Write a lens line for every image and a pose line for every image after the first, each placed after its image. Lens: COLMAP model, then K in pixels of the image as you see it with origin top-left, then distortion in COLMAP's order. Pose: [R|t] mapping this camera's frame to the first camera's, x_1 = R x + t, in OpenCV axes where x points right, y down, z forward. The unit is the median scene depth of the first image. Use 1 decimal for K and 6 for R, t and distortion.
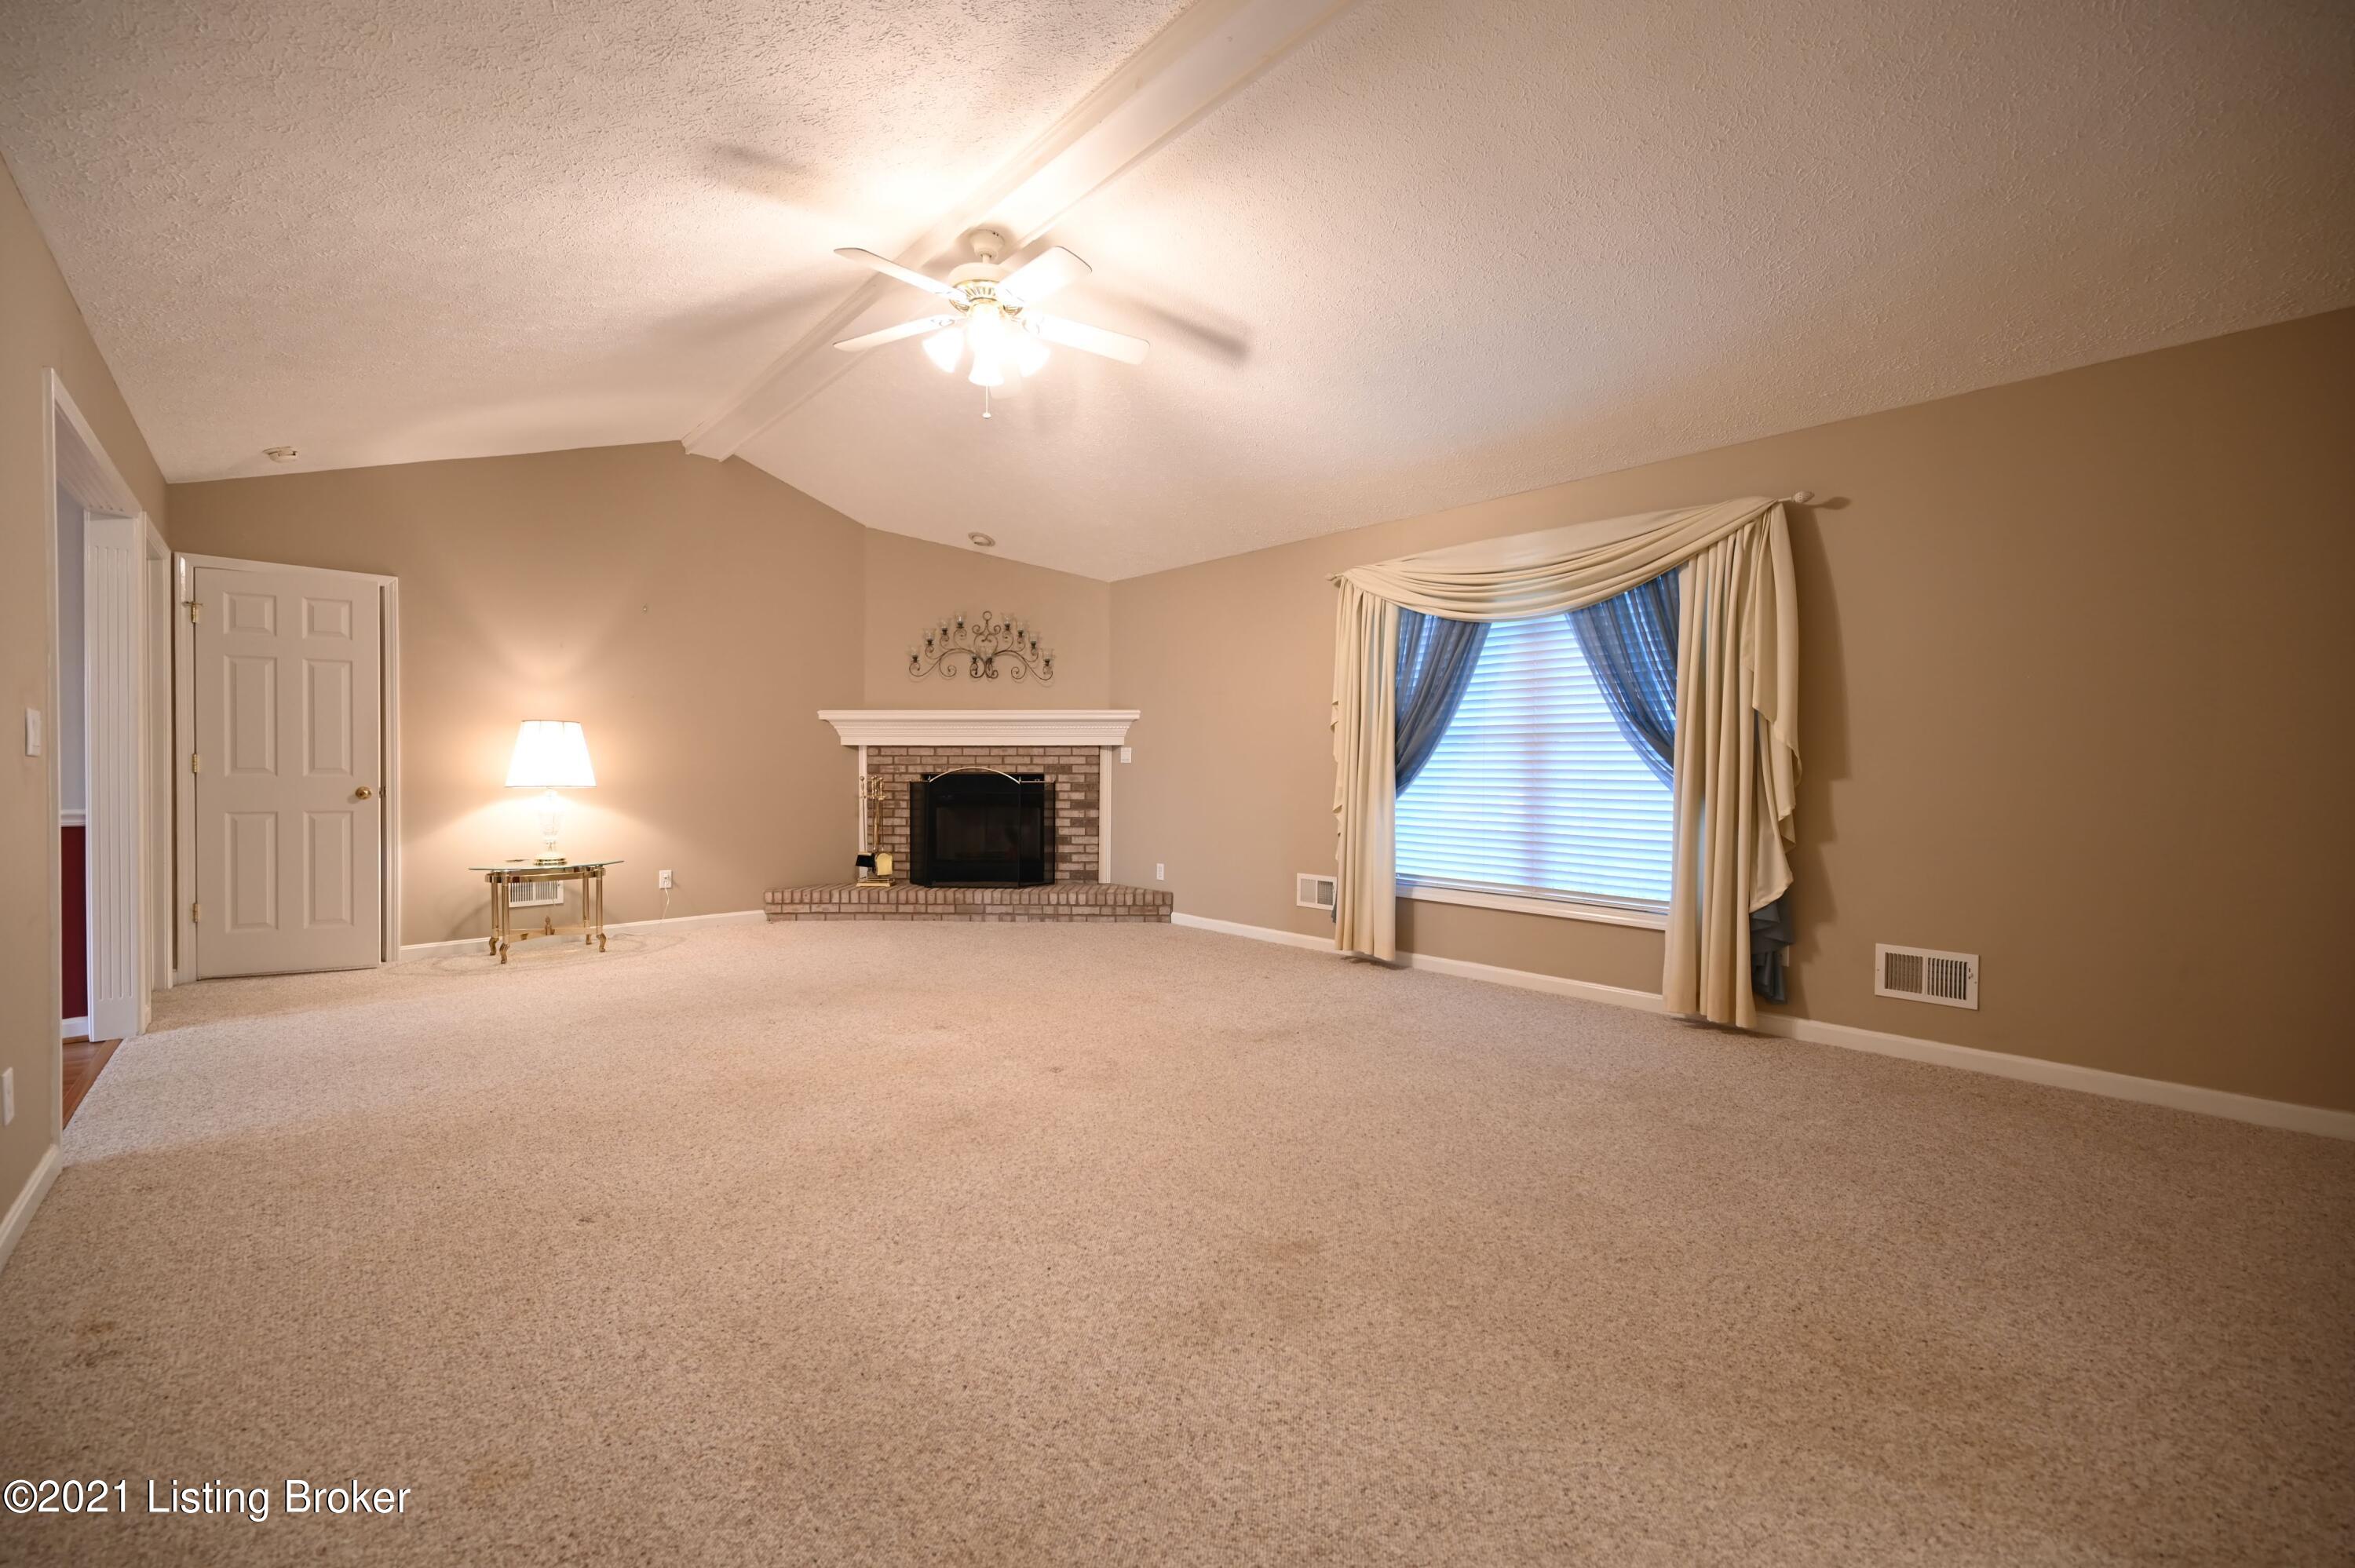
lens RADIAL K [[921.4, 0, 1174.3], [0, 921.4, 775.0], [0, 0, 1]] dist [0.001694, 0.000028]
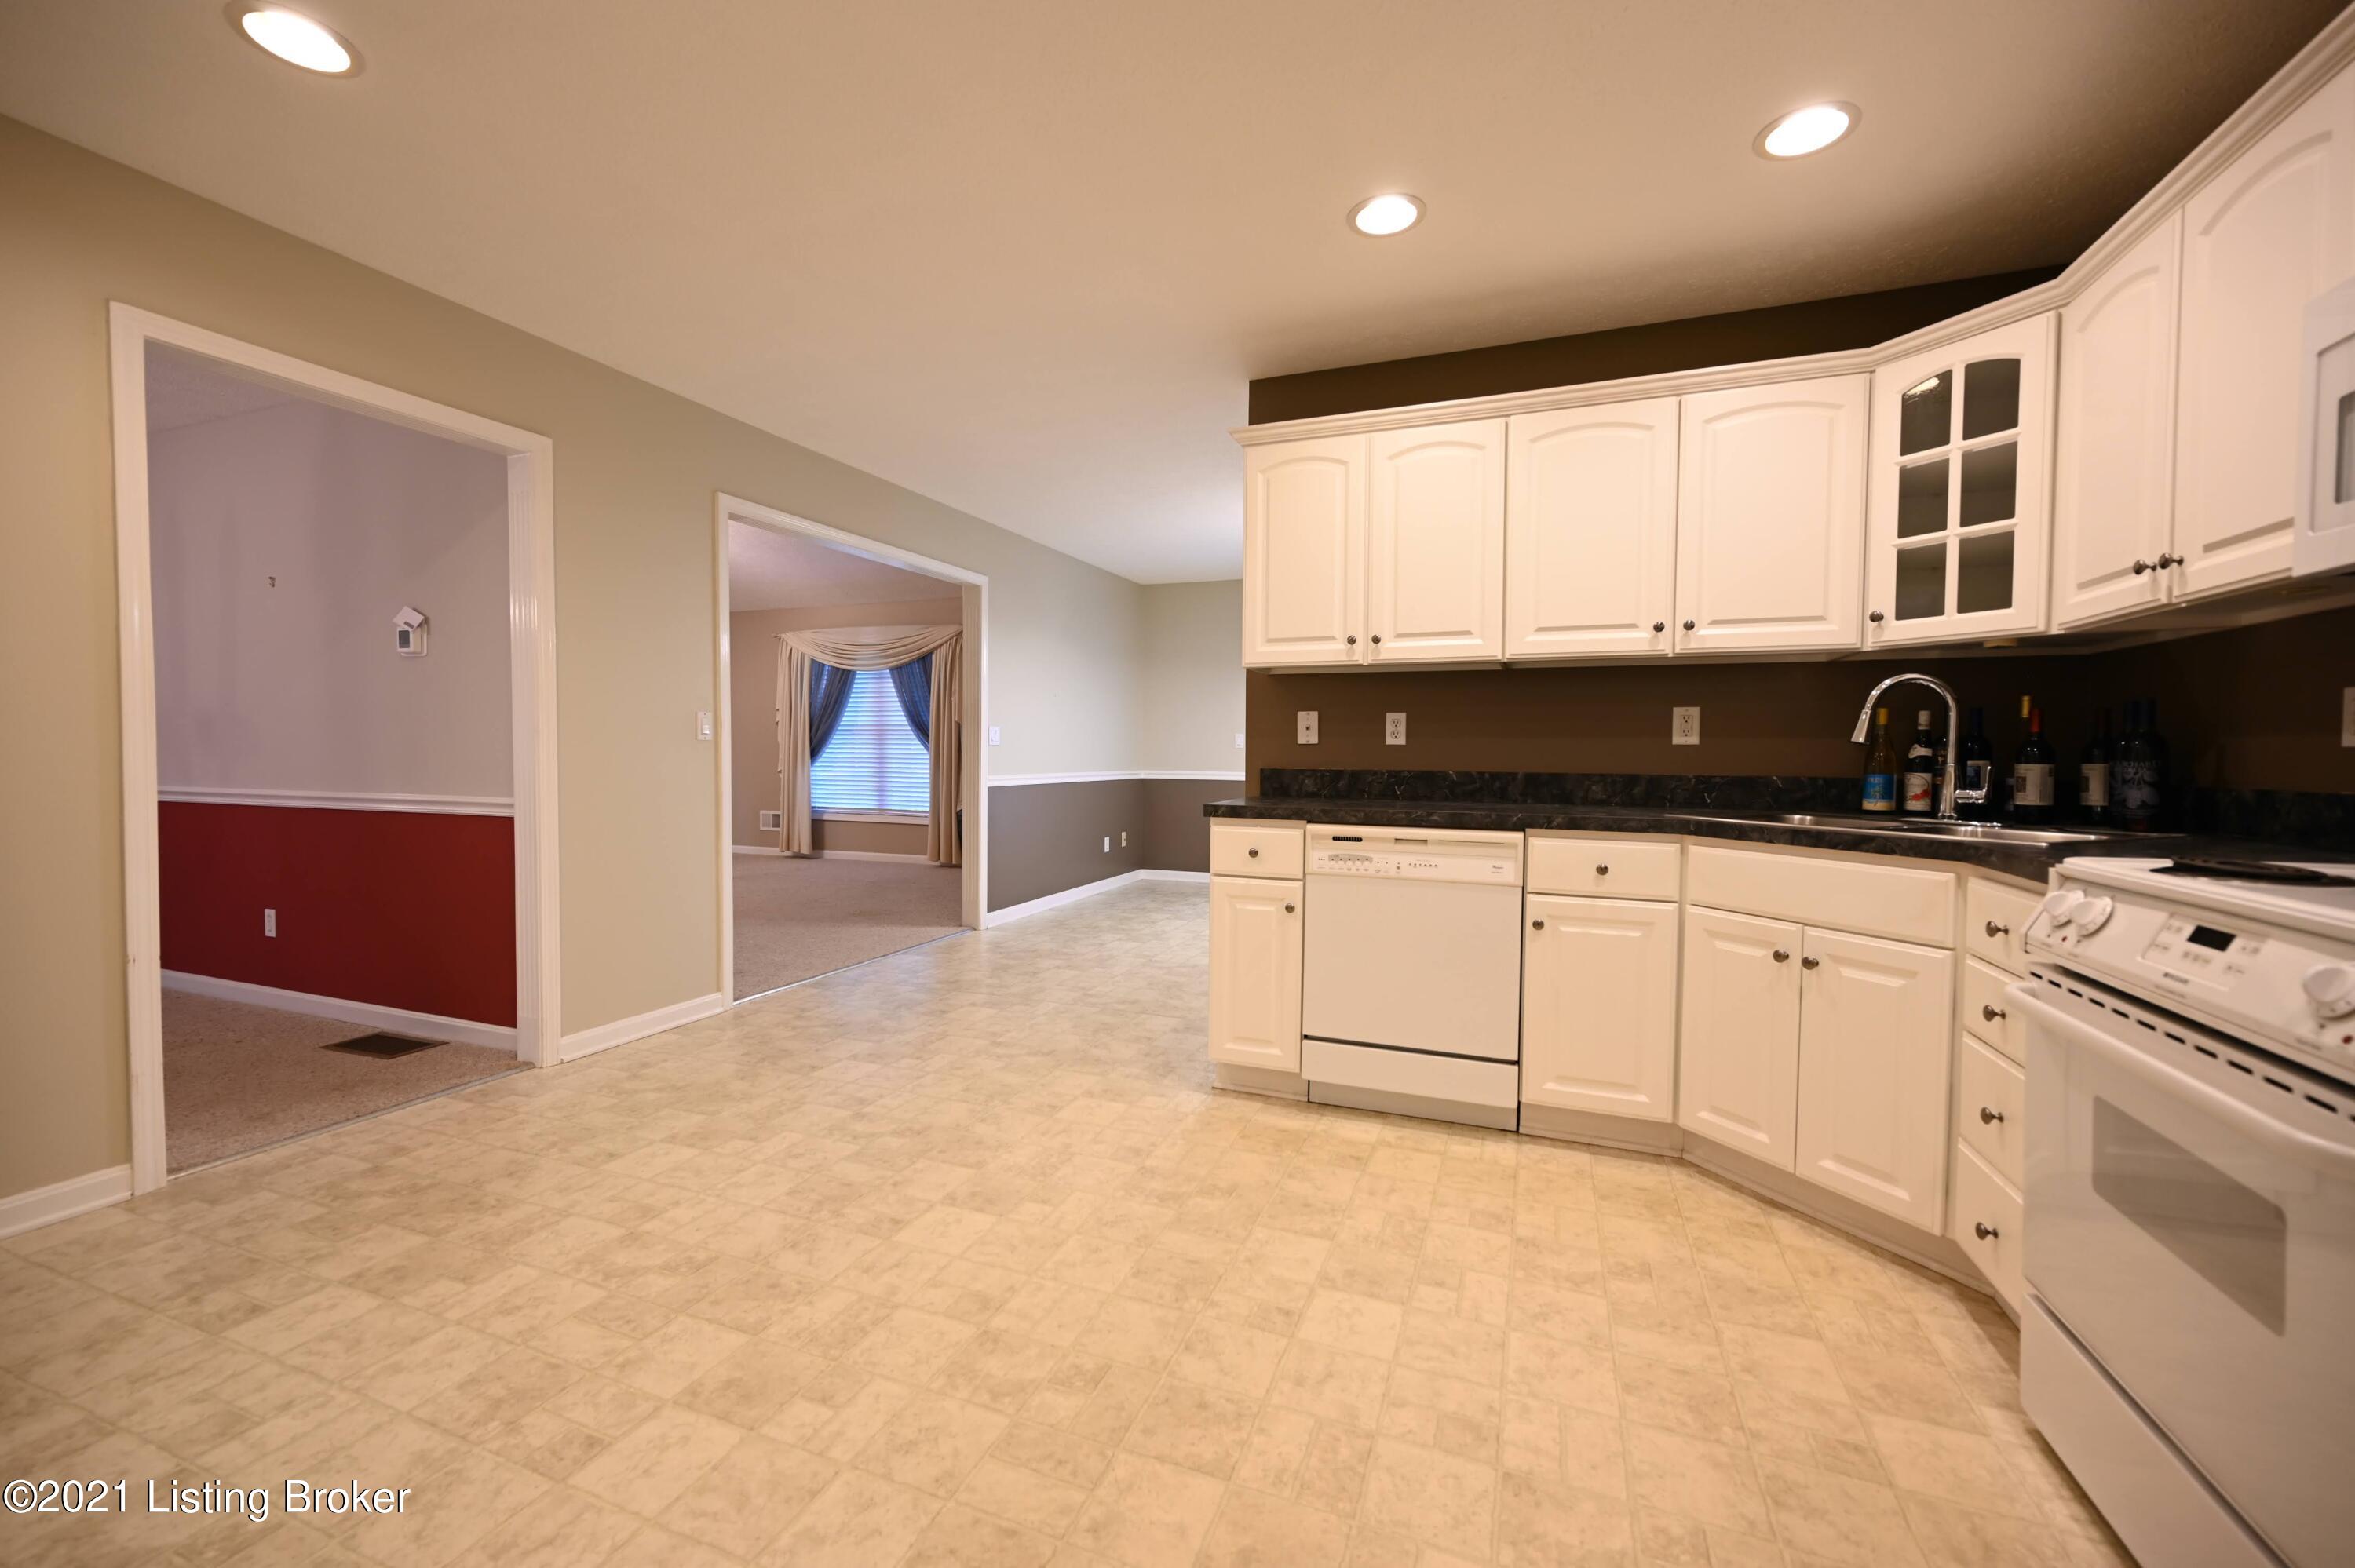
lens RADIAL K [[921.4, 0, 1174.3], [0, 921.4, 775.0], [0, 0, 1]] dist [0.001694, 0.000028]
pose [[0.912332, -0.014367, 0.409200, 0.115268], [0.006154, 0.999752, 0.021381, 0.008853], [-0.409405, -0.016988, 0.912194, -0.721693]]
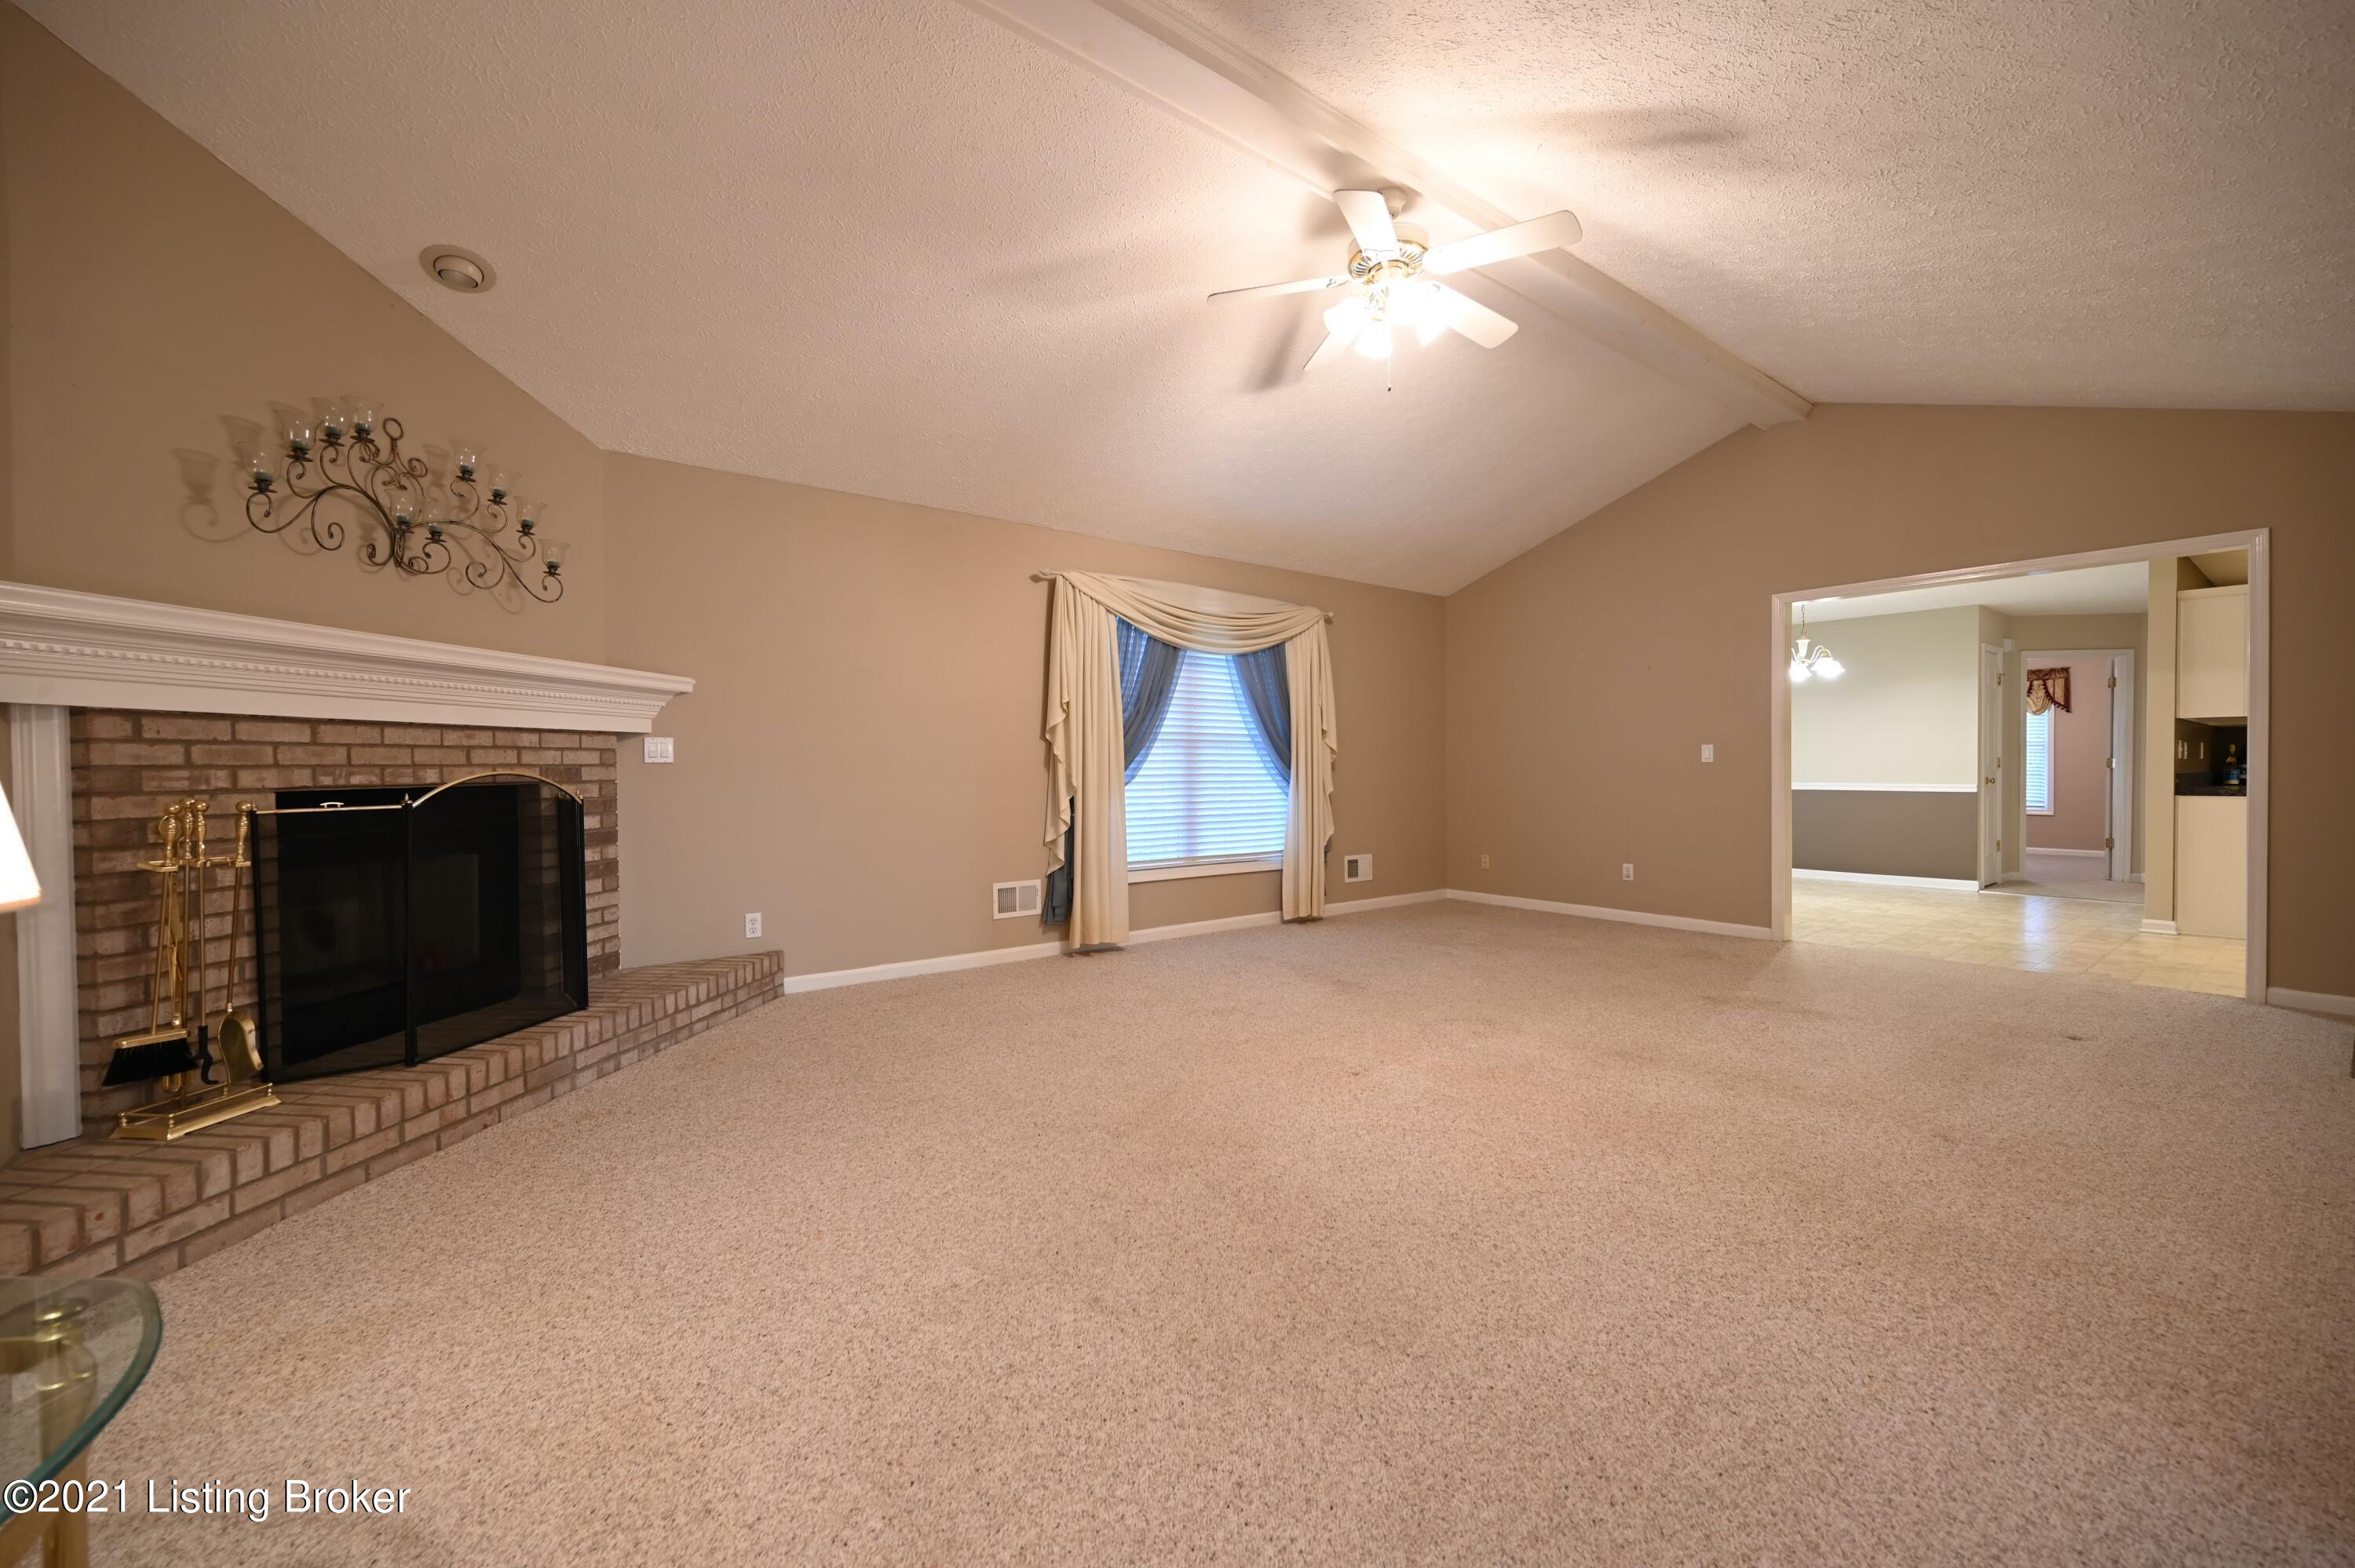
lens RADIAL K [[921.4, 0, 1174.3], [0, 921.4, 775.0], [0, 0, 1]] dist [0.001694, 0.000028]
pose [[0.109357, -0.013655, 0.993909, -0.653035], [0.013419, 0.999835, 0.012260, -0.008061], [-0.993912, 0.011997, 0.109522, 0.630480]]
